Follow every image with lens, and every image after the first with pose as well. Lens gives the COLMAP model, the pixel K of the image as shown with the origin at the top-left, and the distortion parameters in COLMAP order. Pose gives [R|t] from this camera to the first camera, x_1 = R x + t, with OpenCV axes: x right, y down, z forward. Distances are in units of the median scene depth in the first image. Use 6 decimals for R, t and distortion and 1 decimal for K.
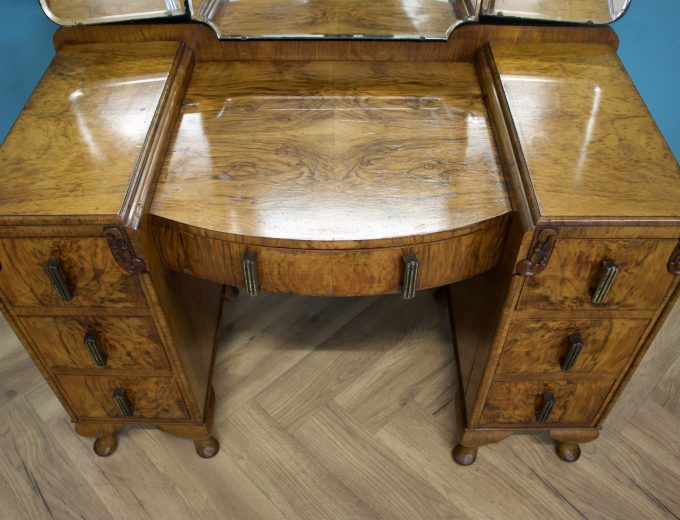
lens RADIAL K [[641.8, 0, 332.1], [0, 641.8, 254.8], [0, 0, 1]] dist [-0.115081, 0.000000]
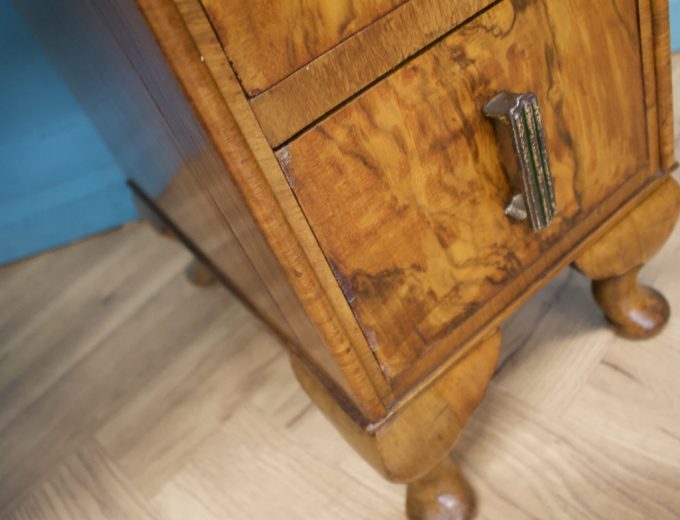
lens RADIAL K [[641.8, 0, 334.4], [0, 641.8, 262.9], [0, 0, 1]] dist [-0.115081, 0.000000]
pose [[0.770381, -0.580464, 0.263770, 0.197107], [0.624815, 0.769699, -0.131032, 0.291035], [-0.126965, 0.265752, 0.955644, 0.840275]]
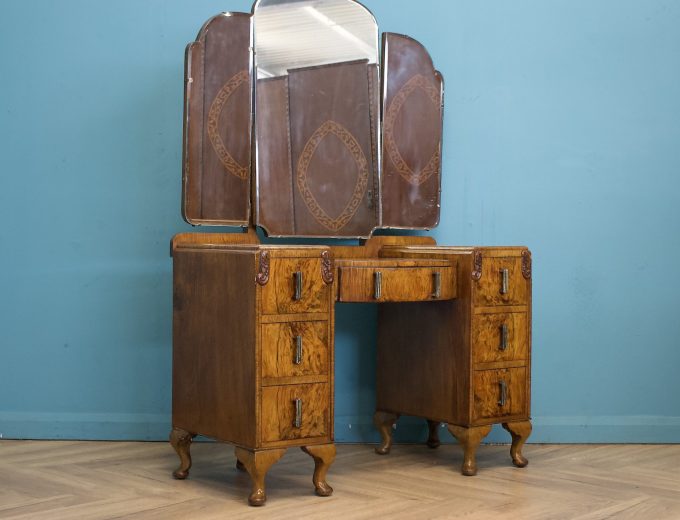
lens RADIAL K [[1168.2, 0, 338.6], [0, 1168.2, 265.0], [0, 0, 1]] dist [-0.079069, 0.000000]
pose [[0.800047, 0.008127, 0.599882, -2.152118], [0.424090, 0.699596, -0.575076, 1.824475], [-0.424349, 0.714492, 0.556263, -0.930815]]
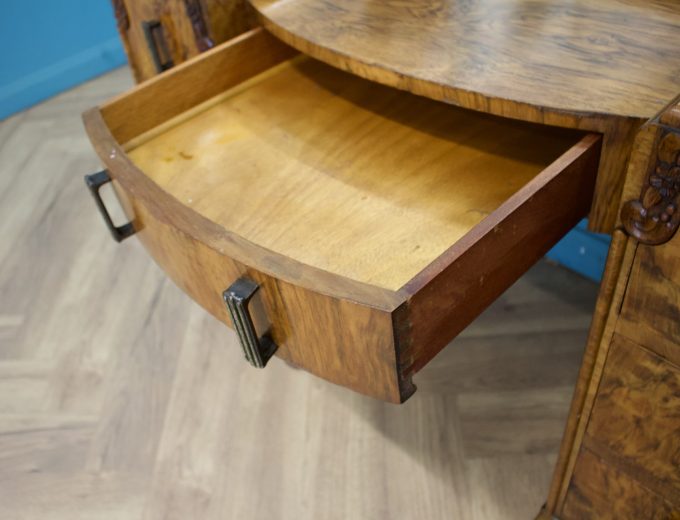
lens RADIAL K [[641.8, 0, 335.2], [0, 641.8, 261.5], [0, 0, 1]] dist [-0.115081, 0.000000]
pose [[0.699645, 0.424702, -0.574565, 0.375633], [-0.443473, 0.888639, 0.116840, 0.085590], [0.560203, 0.173058, 0.810076, 0.390086]]
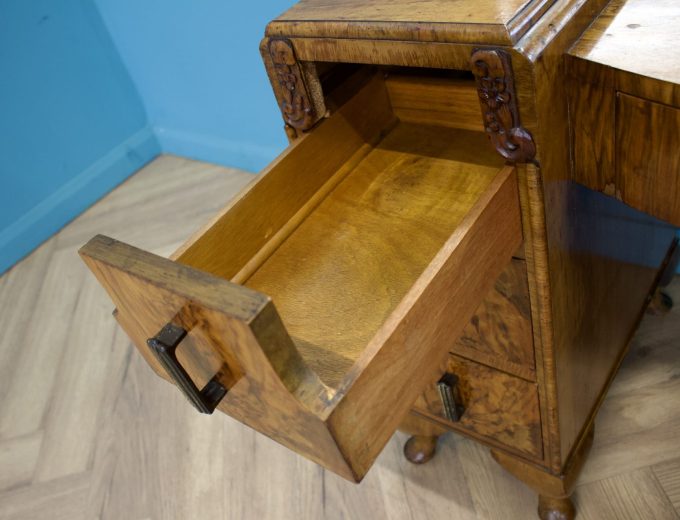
lens RADIAL K [[641.8, 0, 334.5], [0, 641.8, 262.2], [0, 0, 1]] dist [-0.115081, 0.000000]
pose [[0.776828, 0.238949, -0.582616, -0.084665], [-0.252755, 0.965726, 0.059065, 0.102993], [0.576761, 0.101376, 0.810599, 0.430640]]
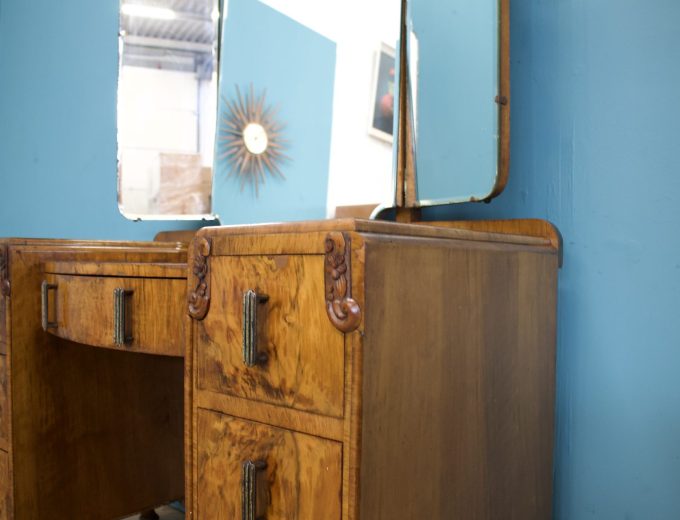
lens RADIAL K [[645.5, 0, 327.5], [0, 645.5, 266.4], [0, 0, 1]] dist [-0.097795, 0.000000]
pose [[0.764639, 0.024525, -0.643992, 0.838812], [-0.482270, 0.684619, -0.546546, 0.310656], [0.427485, 0.728488, 0.535314, 0.501386]]
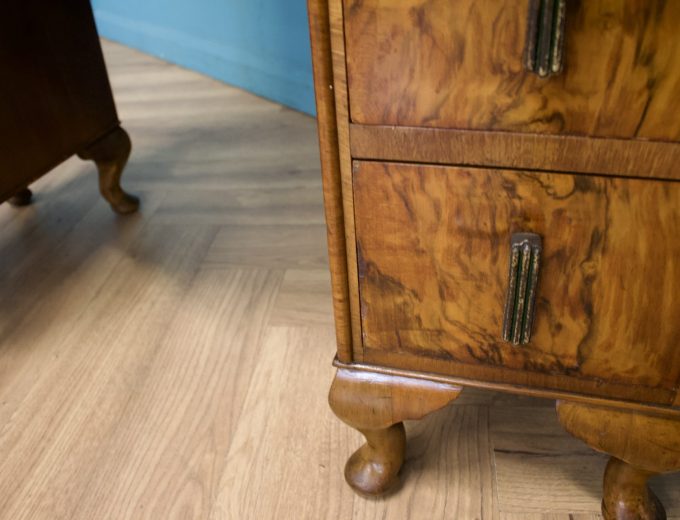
lens RADIAL K [[641.8, 0, 338.5], [0, 641.8, 263.6], [0, 0, 1]] dist [-0.115081, 0.000000]
pose [[0.958783, 0.107842, -0.262878, 0.368682], [-0.167096, 0.962285, -0.214677, 0.357451], [0.229813, 0.249755, 0.940643, 0.713739]]
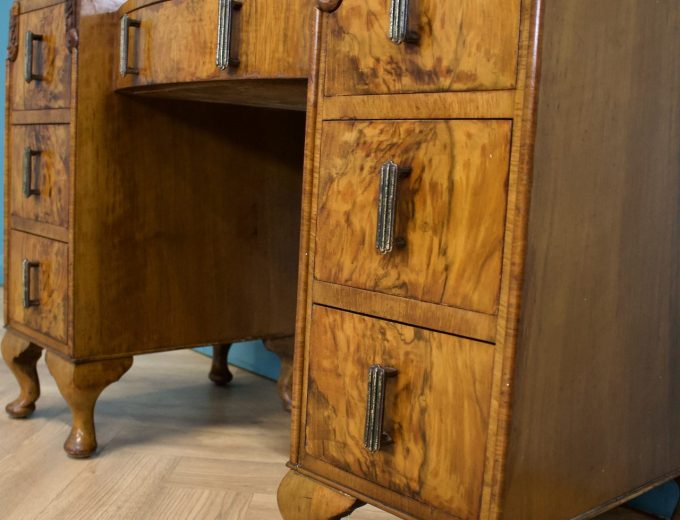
lens RADIAL K [[852.2, 0, 343.4], [0, 852.2, 267.8], [0, 0, 1]] dist [-0.128857, 0.000000]
pose [[0.689918, 0.136956, -0.710813, 0.851895], [-0.569075, 0.709503, -0.415643, 0.504747], [0.447399, 0.691266, 0.567438, 0.600136]]
